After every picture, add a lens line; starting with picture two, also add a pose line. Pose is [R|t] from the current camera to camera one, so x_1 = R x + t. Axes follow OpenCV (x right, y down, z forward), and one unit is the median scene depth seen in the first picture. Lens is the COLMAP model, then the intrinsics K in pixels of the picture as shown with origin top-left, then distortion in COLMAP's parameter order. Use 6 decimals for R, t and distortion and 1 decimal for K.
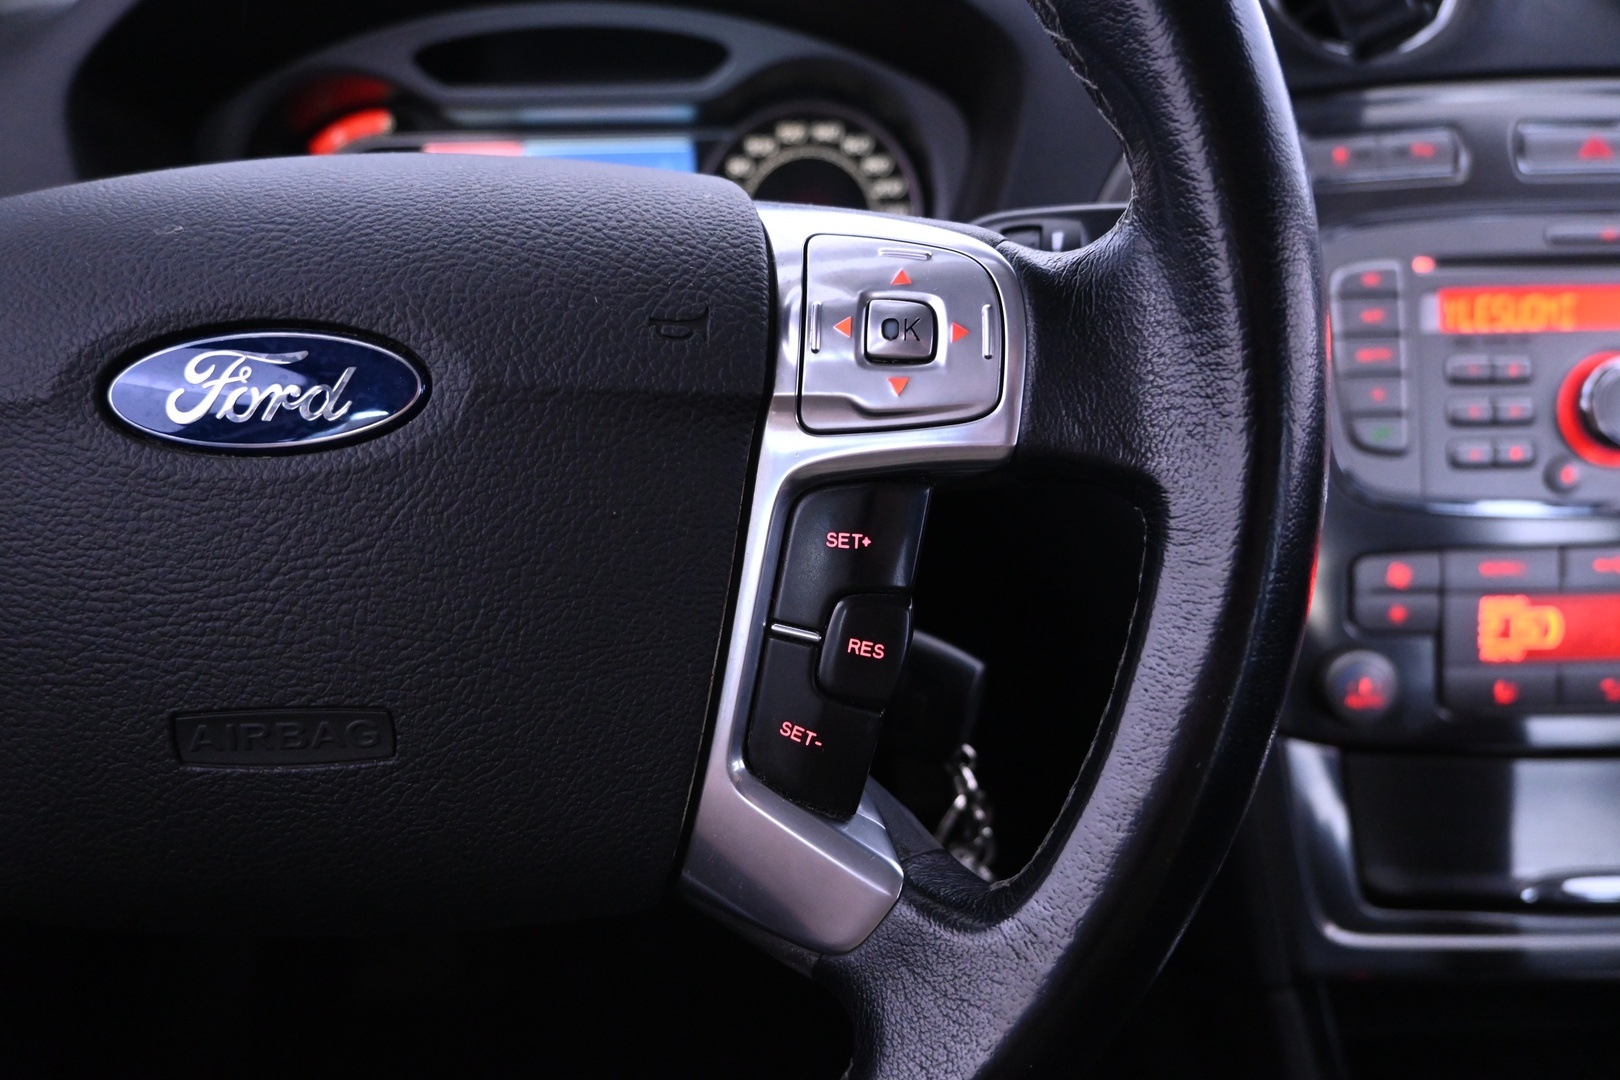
lens RADIAL K [[1157.8, 0, 811.7], [0, 1157.8, 537.1], [0, 0, 1]] dist [-0.020164, 0.001921]
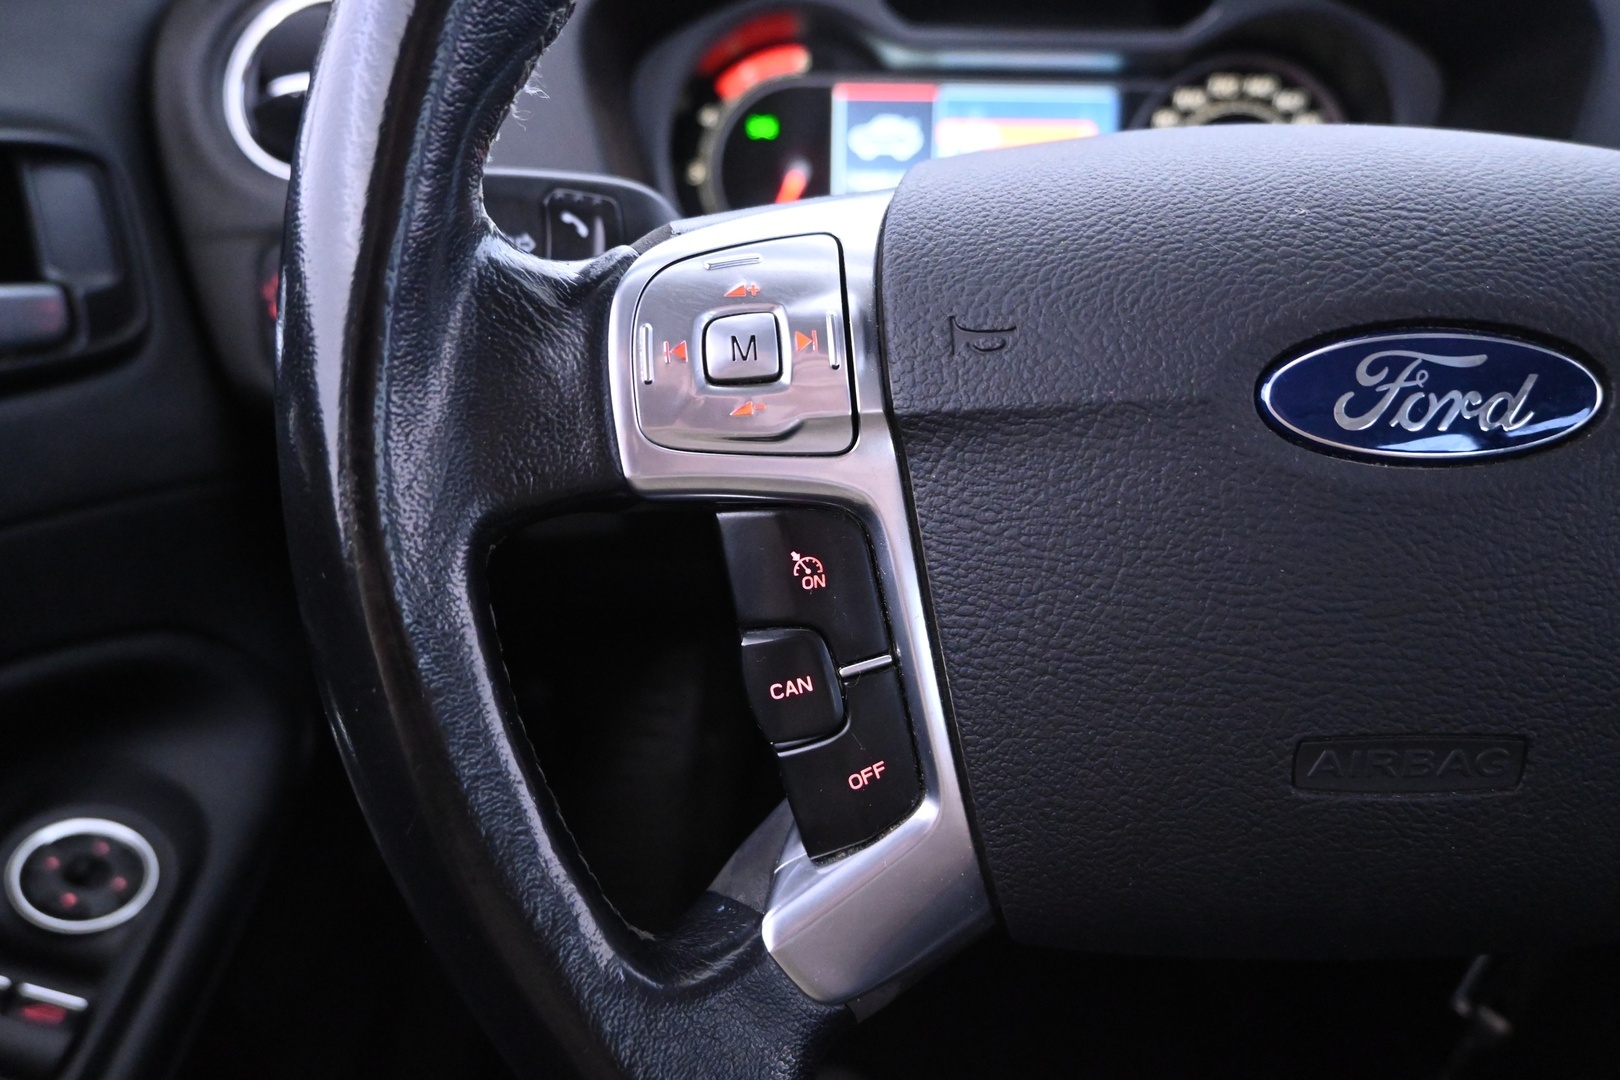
lens RADIAL K [[1157.8, 0, 808.4], [0, 1157.8, 544.9], [0, 0, 1]] dist [-0.020164, 0.001921]
pose [[0.999607, 0.027669, 0.004481, -0.971166], [-0.027886, 0.997868, 0.059014, -0.048393], [-0.002838, -0.059116, 0.998247, 0.072677]]
